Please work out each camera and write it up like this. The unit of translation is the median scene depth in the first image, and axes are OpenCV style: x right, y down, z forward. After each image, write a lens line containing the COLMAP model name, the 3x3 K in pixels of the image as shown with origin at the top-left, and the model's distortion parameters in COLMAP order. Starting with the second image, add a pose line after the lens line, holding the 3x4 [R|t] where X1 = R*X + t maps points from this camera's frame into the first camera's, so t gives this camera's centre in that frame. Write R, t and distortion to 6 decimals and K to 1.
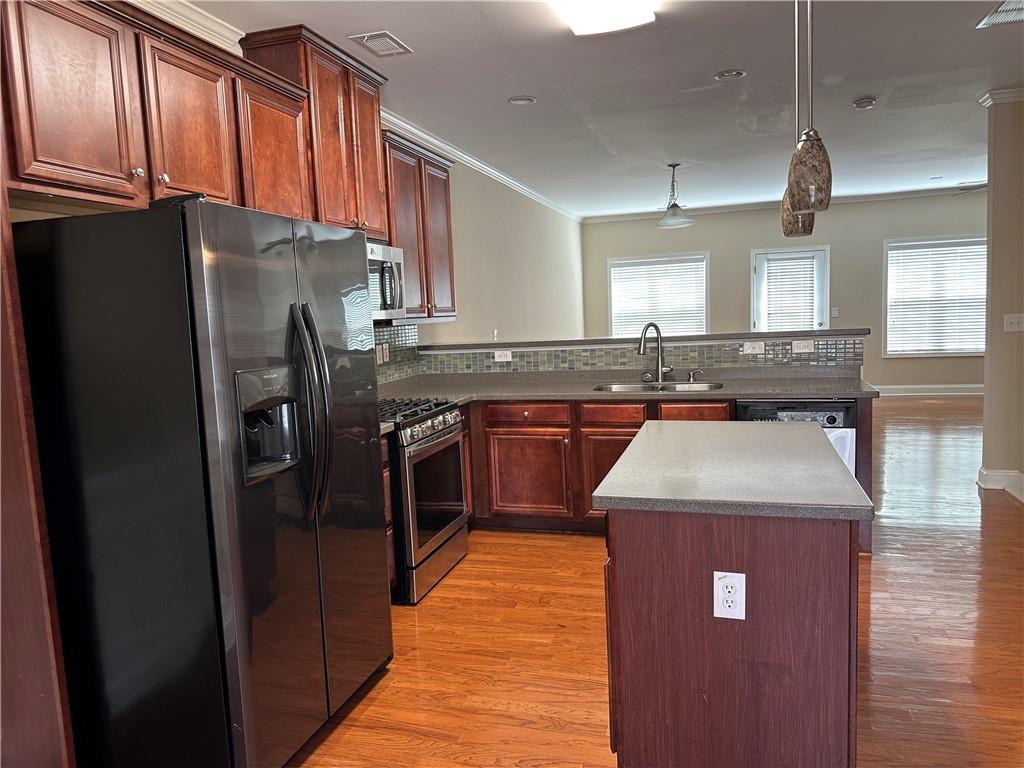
lens RADIAL K [[729.6, 0, 515.5], [0, 729.6, 387.6], [0, 0, 1]] dist [0.198667, -0.248114]
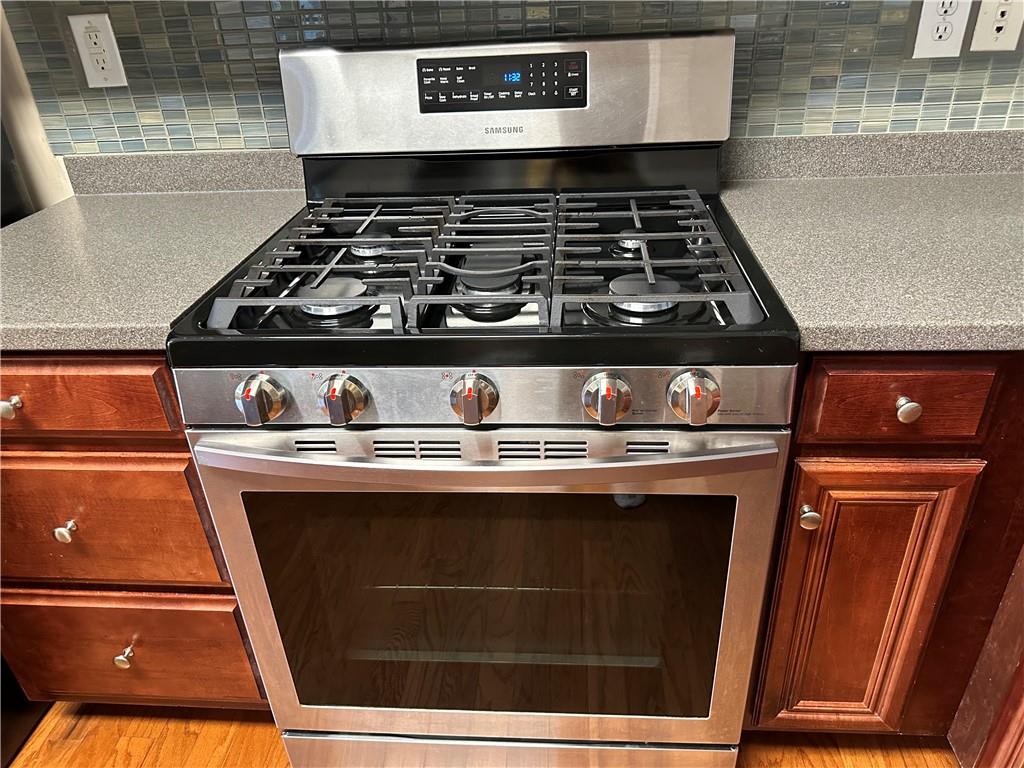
lens RADIAL K [[733.4, 0, 512.0], [0, 733.4, 384.0], [0, 0, 1]] dist [-0.003758, -0.004003]
pose [[0.219598, 0.513157, -0.829727, 0.064109], [-0.070681, 0.856620, 0.511083, -0.055843], [0.973027, -0.053587, 0.224382, 0.788356]]
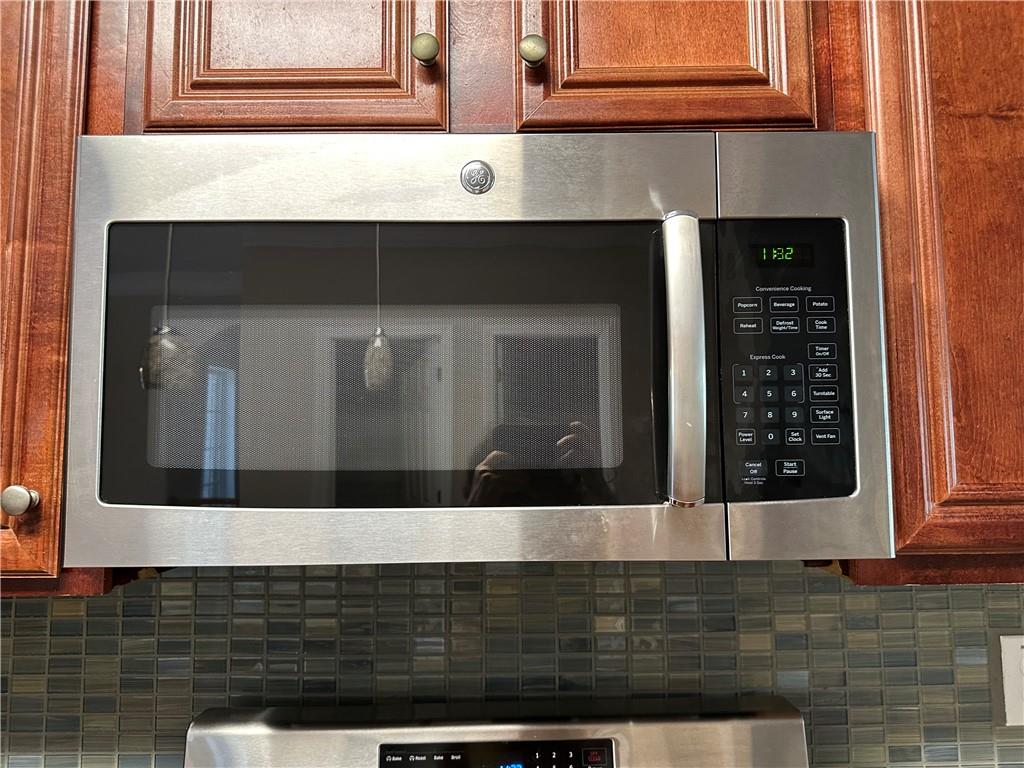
lens RADIAL K [[719.8, 0, 526.2], [0, 719.8, 382.4], [0, 0, 1]] dist [0.003145, -0.004607]
pose [[0.297685, -0.045706, -0.953569, -0.023545], [-0.104111, 0.991342, -0.080018, -0.100083], [0.948970, 0.123097, 0.290349, 0.790182]]
